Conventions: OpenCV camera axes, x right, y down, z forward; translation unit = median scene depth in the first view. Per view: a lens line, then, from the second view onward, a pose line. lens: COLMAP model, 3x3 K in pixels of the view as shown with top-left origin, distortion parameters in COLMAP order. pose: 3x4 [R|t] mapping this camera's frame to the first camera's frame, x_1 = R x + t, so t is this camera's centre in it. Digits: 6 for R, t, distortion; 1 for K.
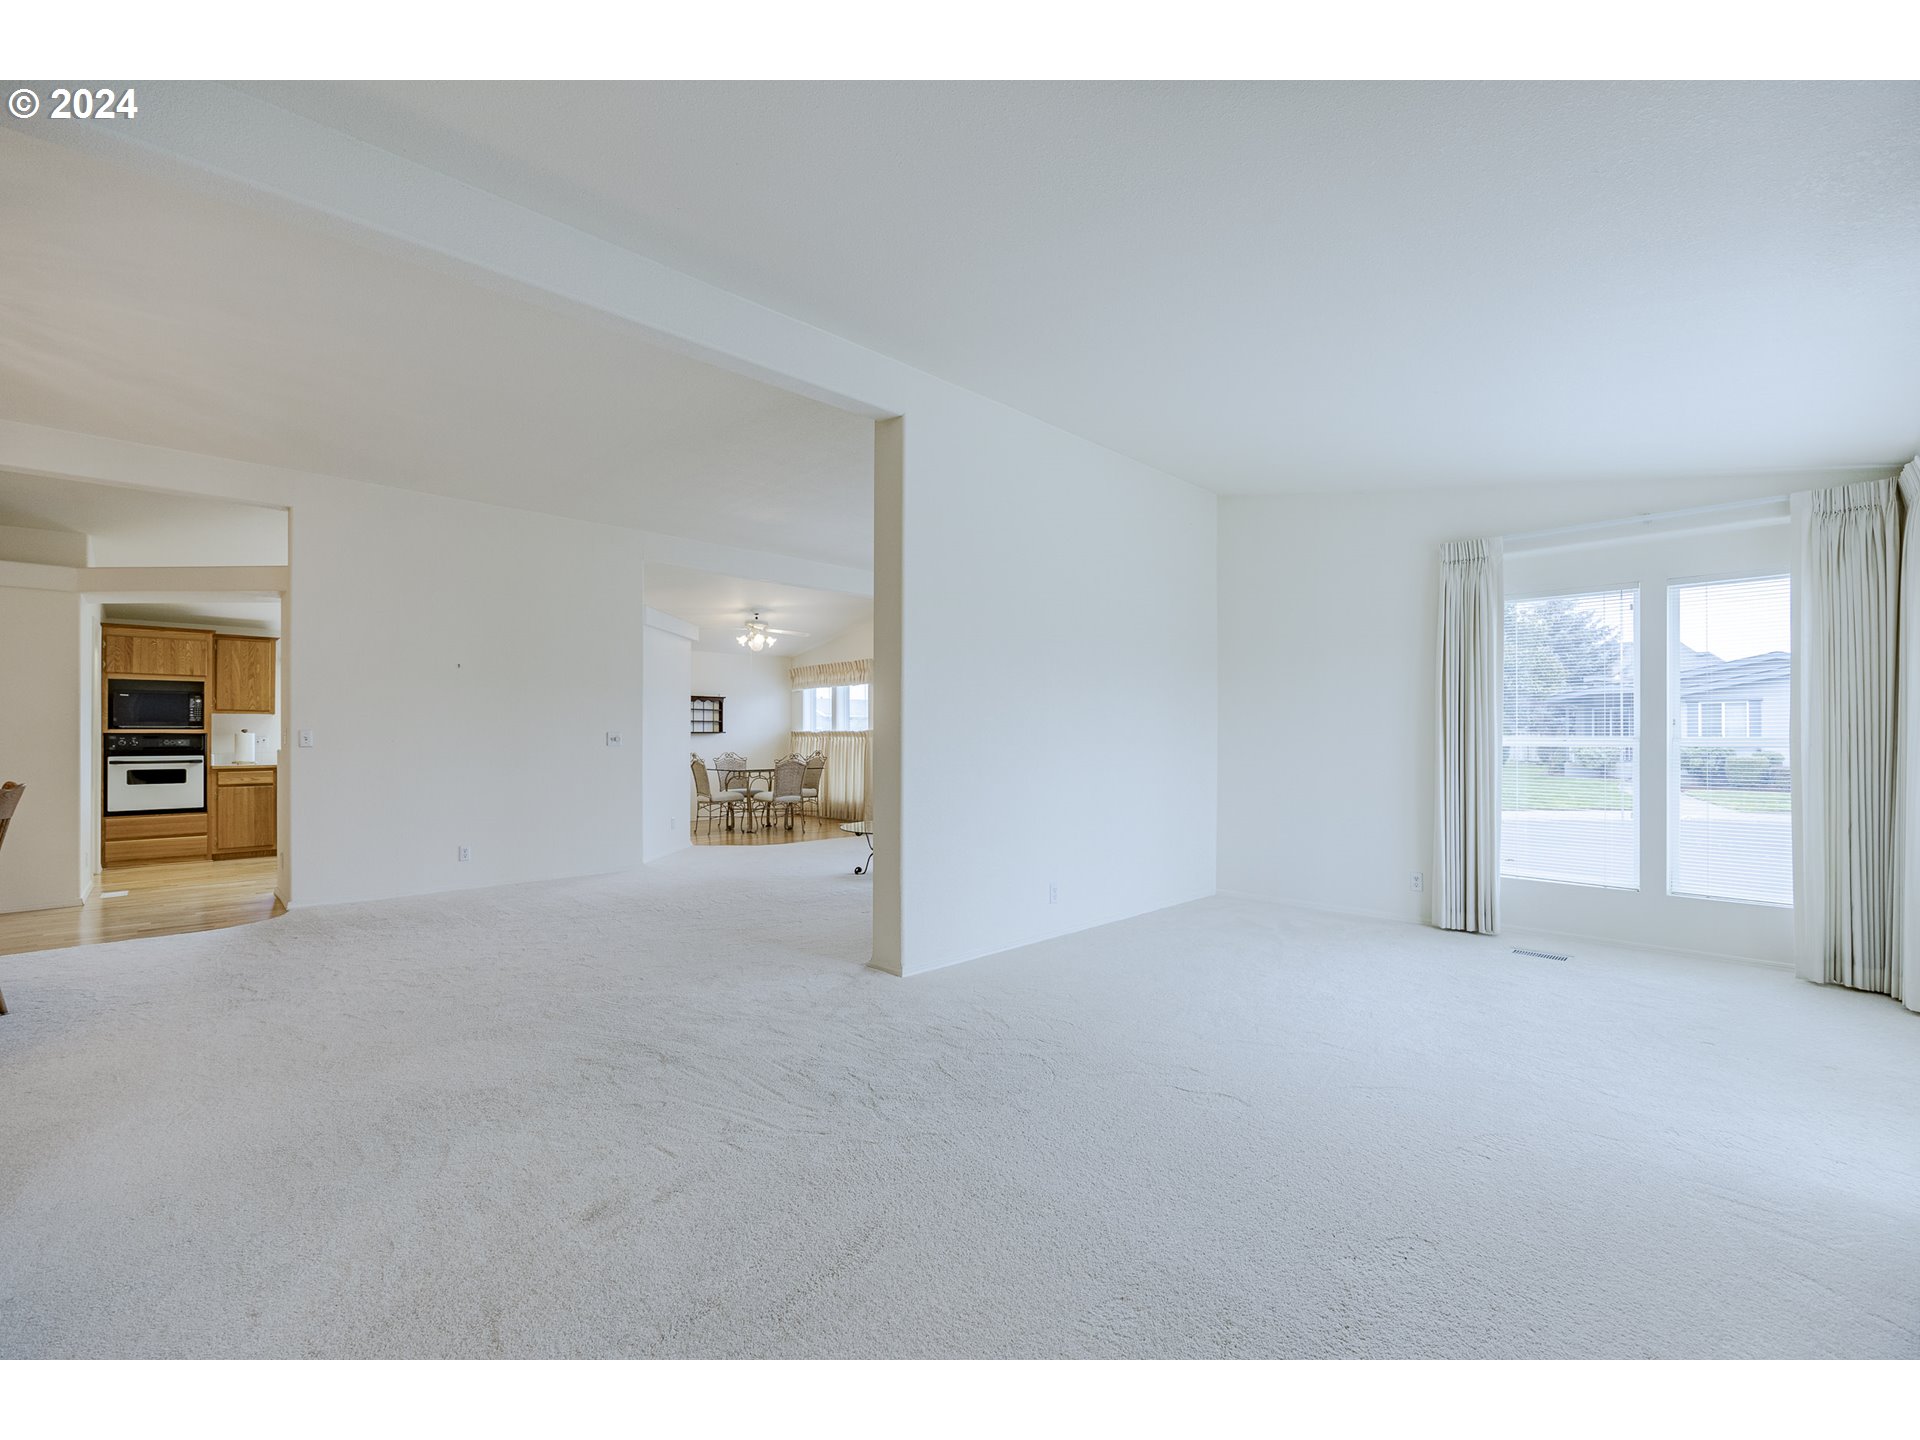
lens RADIAL K [[834.2, 0, 982.6], [0, 834.2, 732.8], [0, 0, 1]] dist [-0.004312, -0.004615]
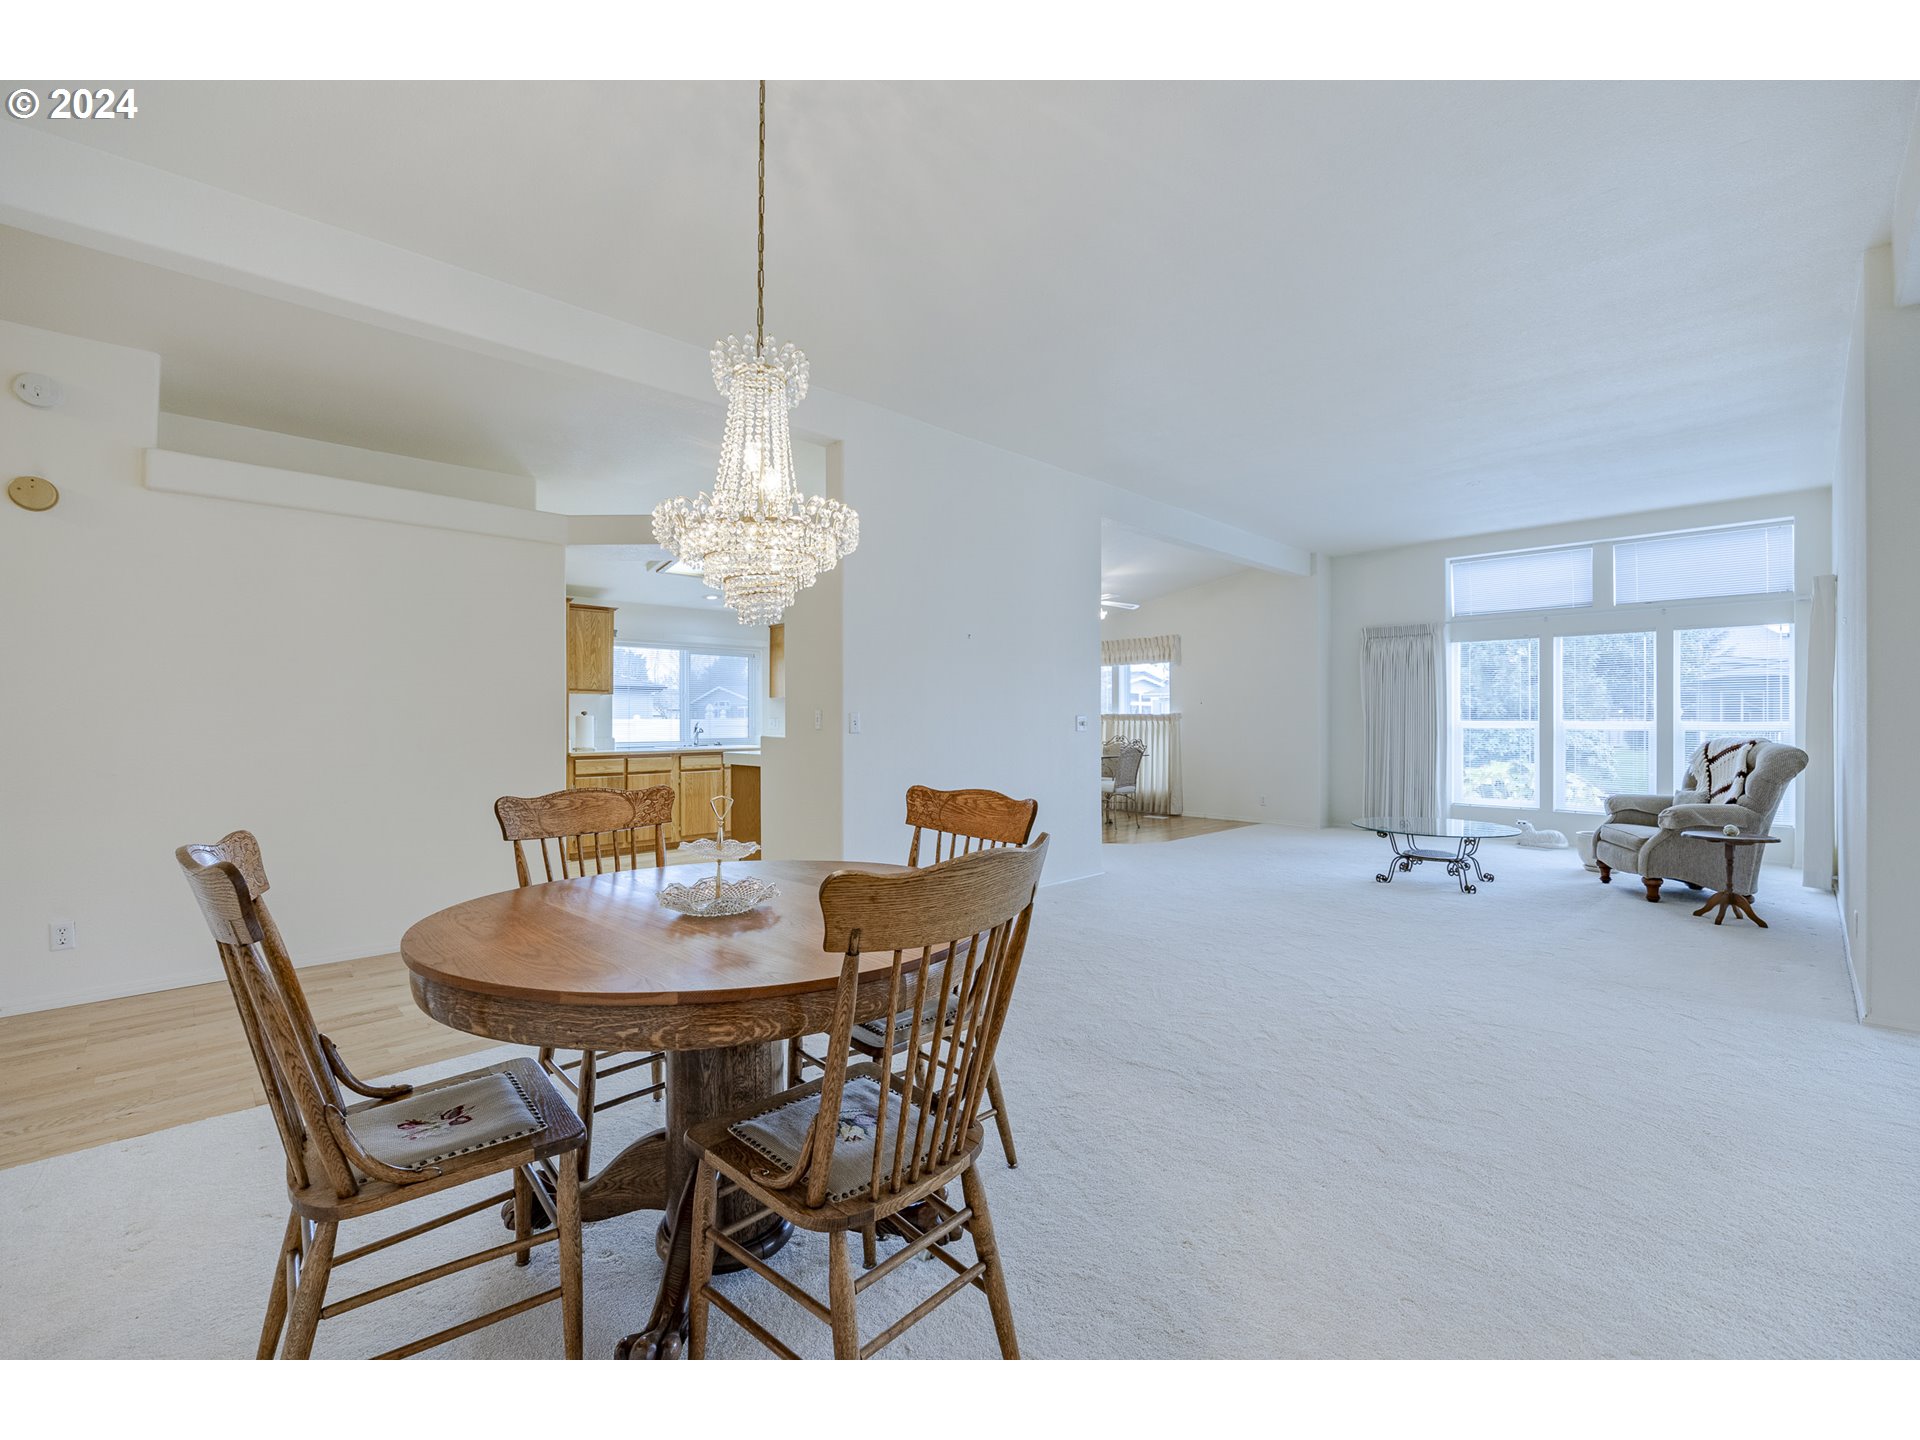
lens RADIAL K [[834.2, 0, 966.5], [0, 834.2, 714.3], [0, 0, 1]] dist [-0.004312, -0.004615]
pose [[0.999996, 0.002603, -0.001199, -0.842283], [-0.002603, 0.999997, -0.000257, -0.002116], [0.001199, 0.000261, 0.999999, 0.206777]]
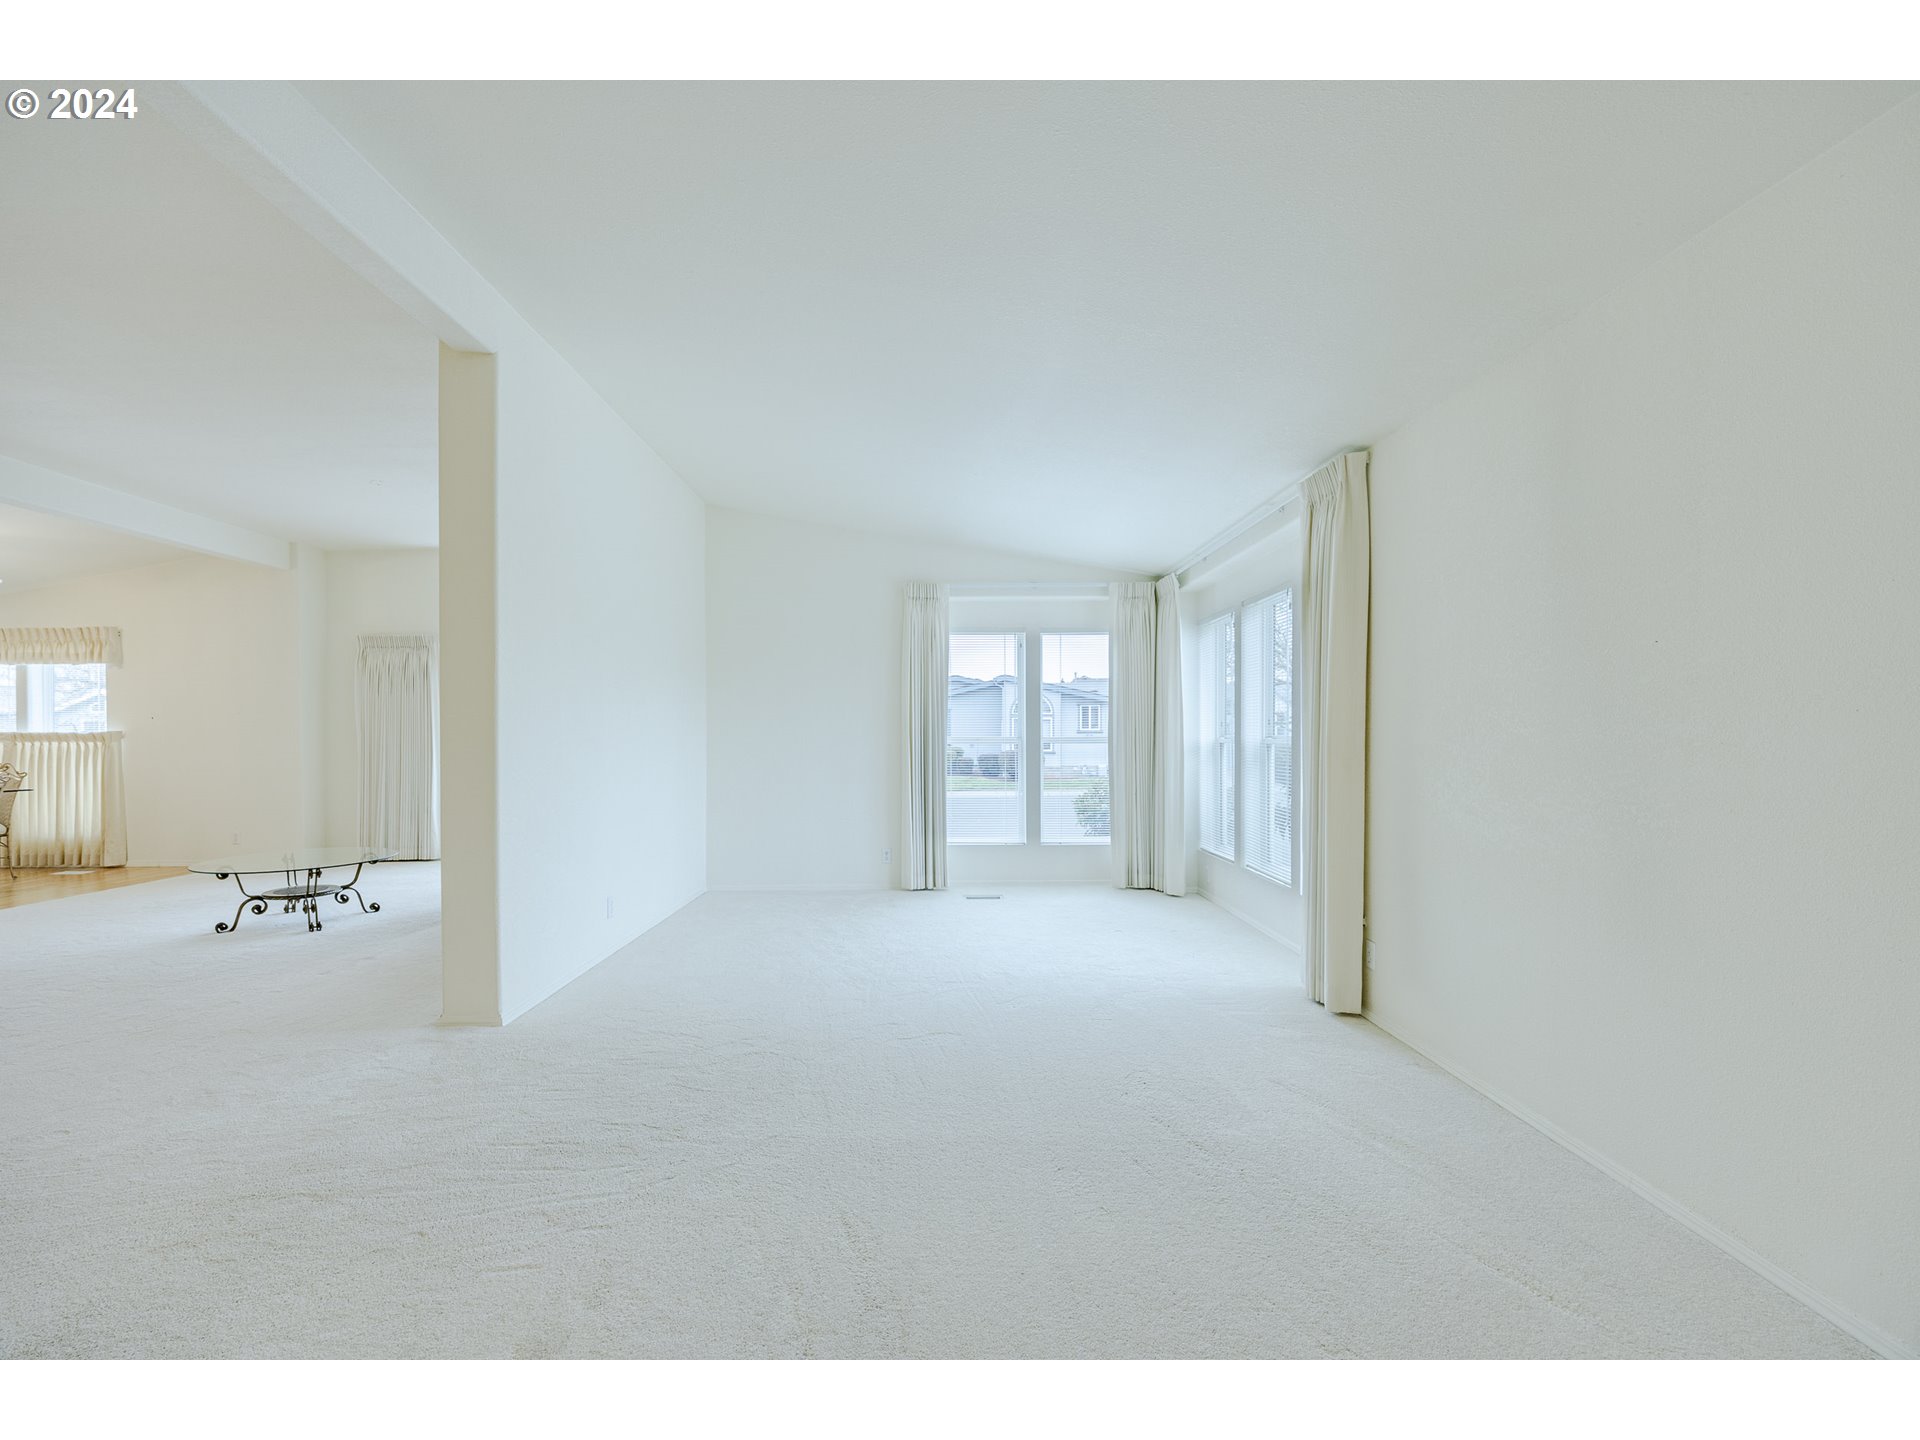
lens RADIAL K [[834.2, 0, 944.4], [0, 834.2, 739.7], [0, 0, 1]] dist [-0.004312, -0.004615]
pose [[0.701747, -0.006428, 0.712397, -0.324665], [0.001625, 0.999971, 0.007422, -0.000131], [-0.712424, -0.004051, 0.701738, 0.082068]]
